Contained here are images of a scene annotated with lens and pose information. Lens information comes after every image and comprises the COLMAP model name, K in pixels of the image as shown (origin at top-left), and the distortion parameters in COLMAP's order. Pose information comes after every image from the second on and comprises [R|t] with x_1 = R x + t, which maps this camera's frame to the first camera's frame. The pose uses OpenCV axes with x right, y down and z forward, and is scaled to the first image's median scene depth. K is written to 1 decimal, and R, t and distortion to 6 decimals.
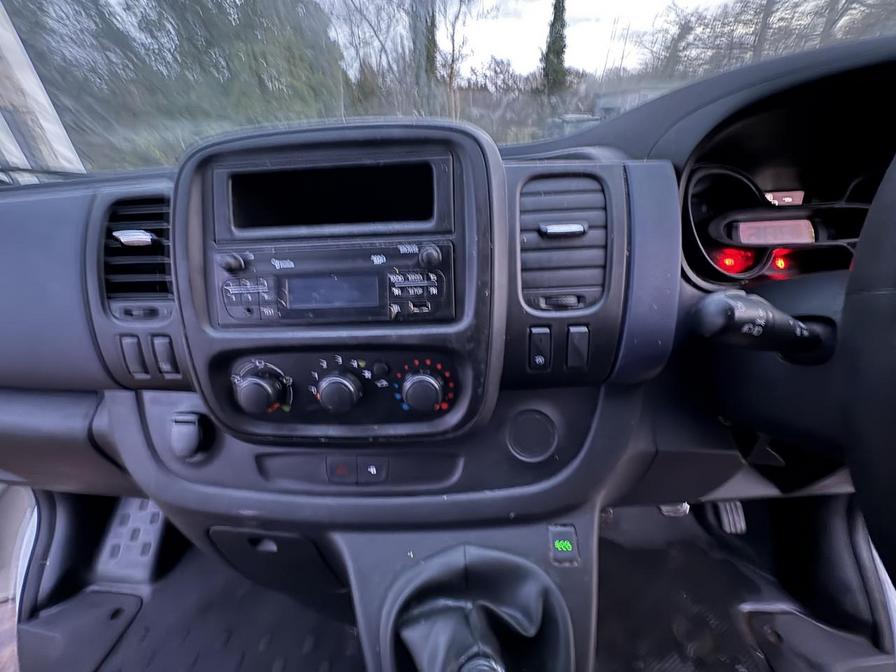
lens RADIAL K [[365.6, 0, 445.3], [0, 365.6, 333.0], [0, 0, 1]] dist [-0.003107, -0.000328]
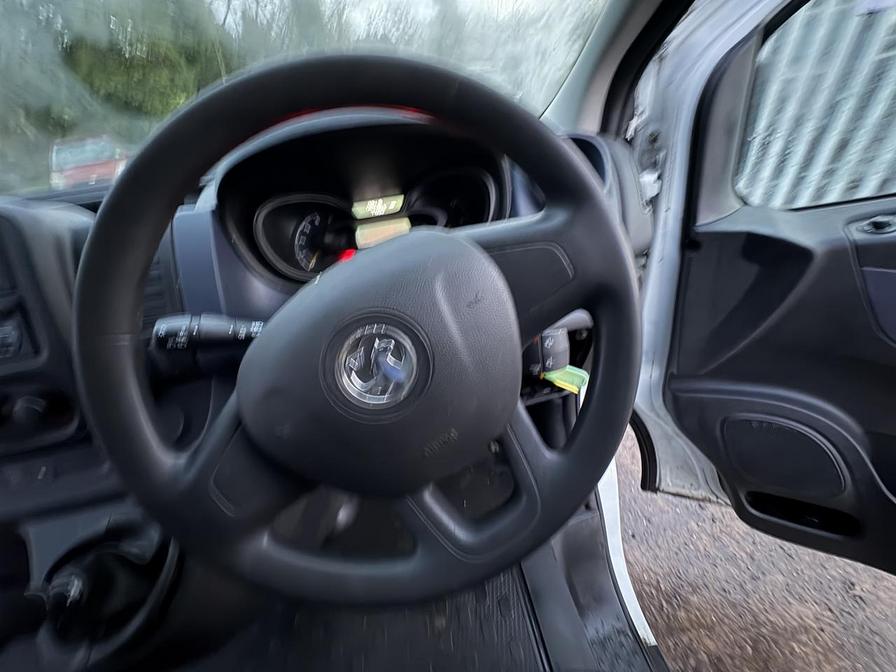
lens RADIAL K [[355.5, 0, 447.0], [0, 355.5, 338.0], [0, 0, 1]] dist [-0.000901, 0.000354]
pose [[0.976330, -0.164284, 0.140681, 1.210996], [0.150196, 0.983004, 0.105568, -0.013387], [-0.155633, -0.081939, 0.984411, -0.464924]]
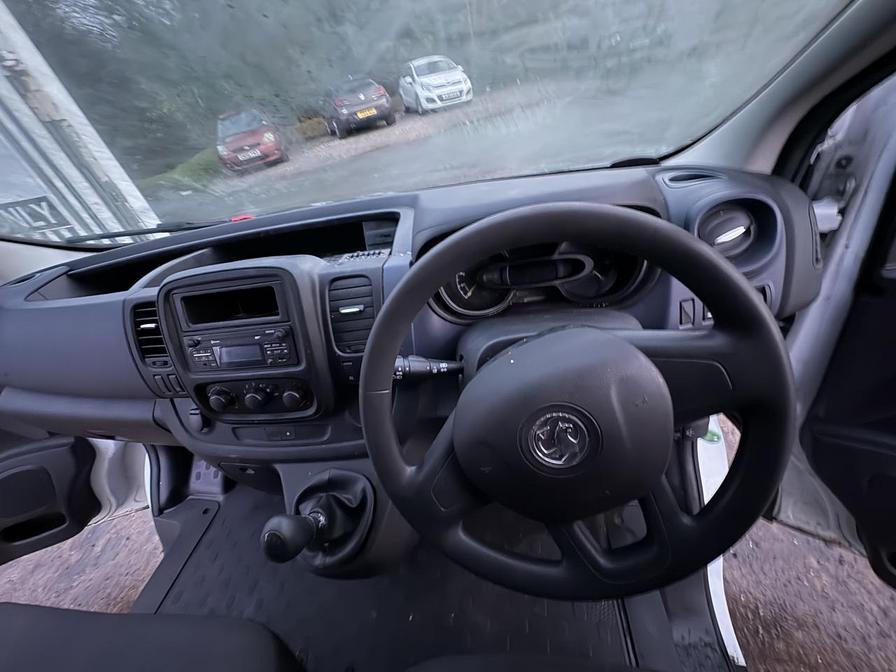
lens RADIAL K [[355.5, 0, 447.0], [0, 355.5, 338.0], [0, 0, 1]] dist [-0.000901, 0.000354]
pose [[0.989938, -0.073204, -0.121096, 0.984652], [0.094122, 0.979662, 0.177209, -0.408848], [0.105660, -0.186824, 0.976695, -0.709672]]
